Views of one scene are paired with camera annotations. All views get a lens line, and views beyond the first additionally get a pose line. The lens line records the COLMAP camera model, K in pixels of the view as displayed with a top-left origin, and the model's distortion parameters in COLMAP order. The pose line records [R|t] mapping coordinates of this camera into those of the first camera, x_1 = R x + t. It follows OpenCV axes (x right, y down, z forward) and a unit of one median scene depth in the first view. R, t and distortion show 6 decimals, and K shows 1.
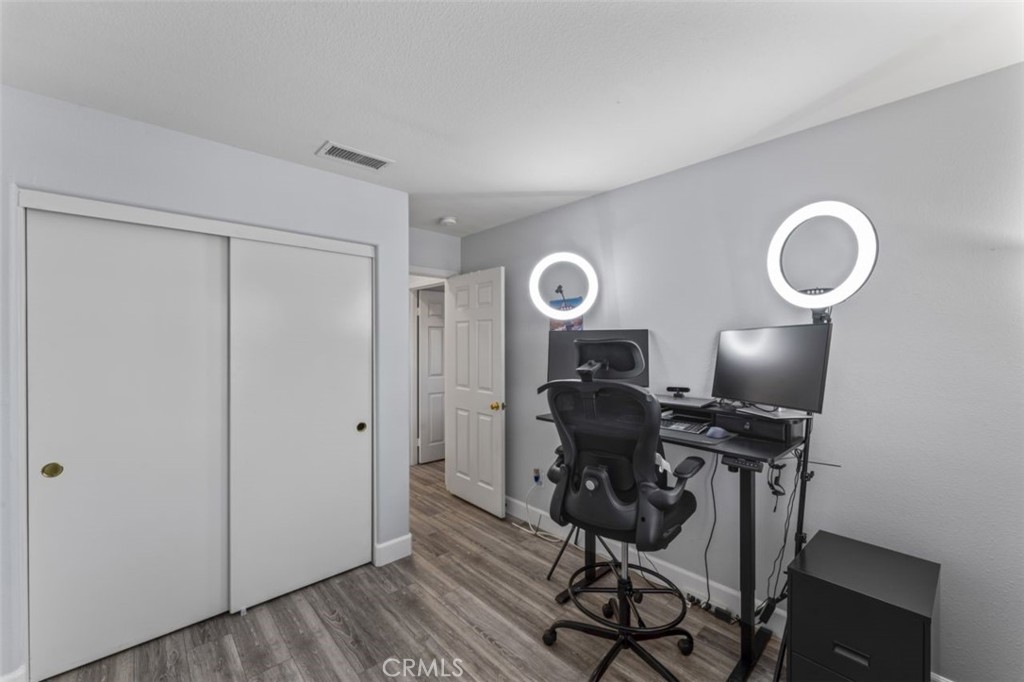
lens RADIAL K [[408.8, 0, 508.0], [0, 408.8, 341.9], [0, 0, 1]] dist [0.001751, 0.000027]
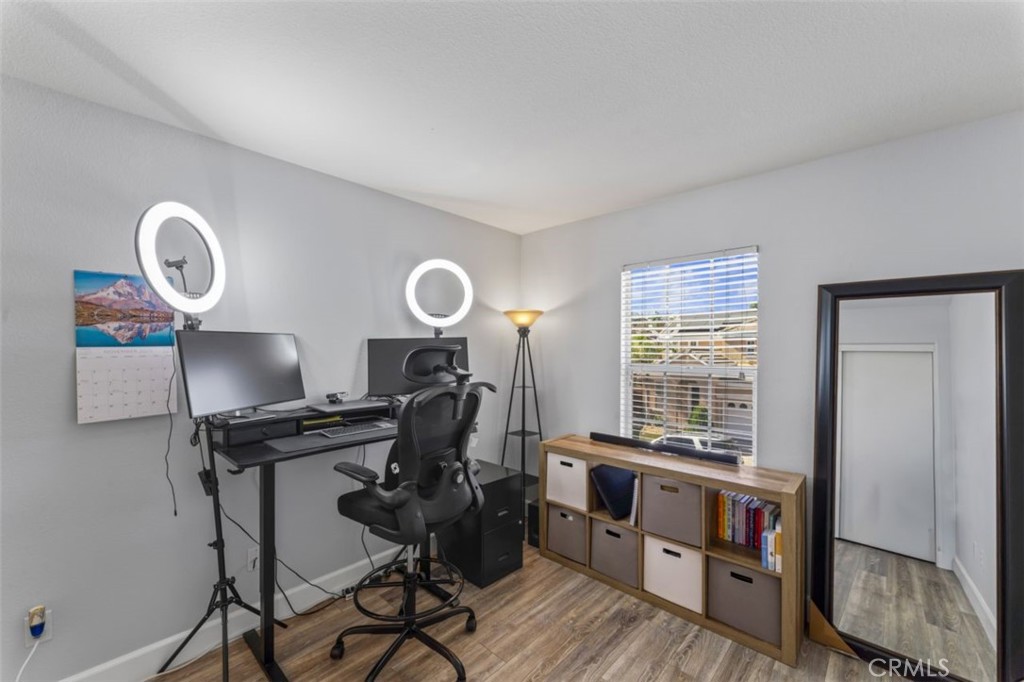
lens RADIAL K [[408.8, 0, 508.0], [0, 408.8, 347.0], [0, 0, 1]] dist [0.001751, 0.000027]
pose [[-0.073021, -0.000133, 0.997330, -0.727943], [-0.002392, 0.999997, -0.000042, -0.005052], [-0.997328, -0.002388, -0.073021, 0.761454]]
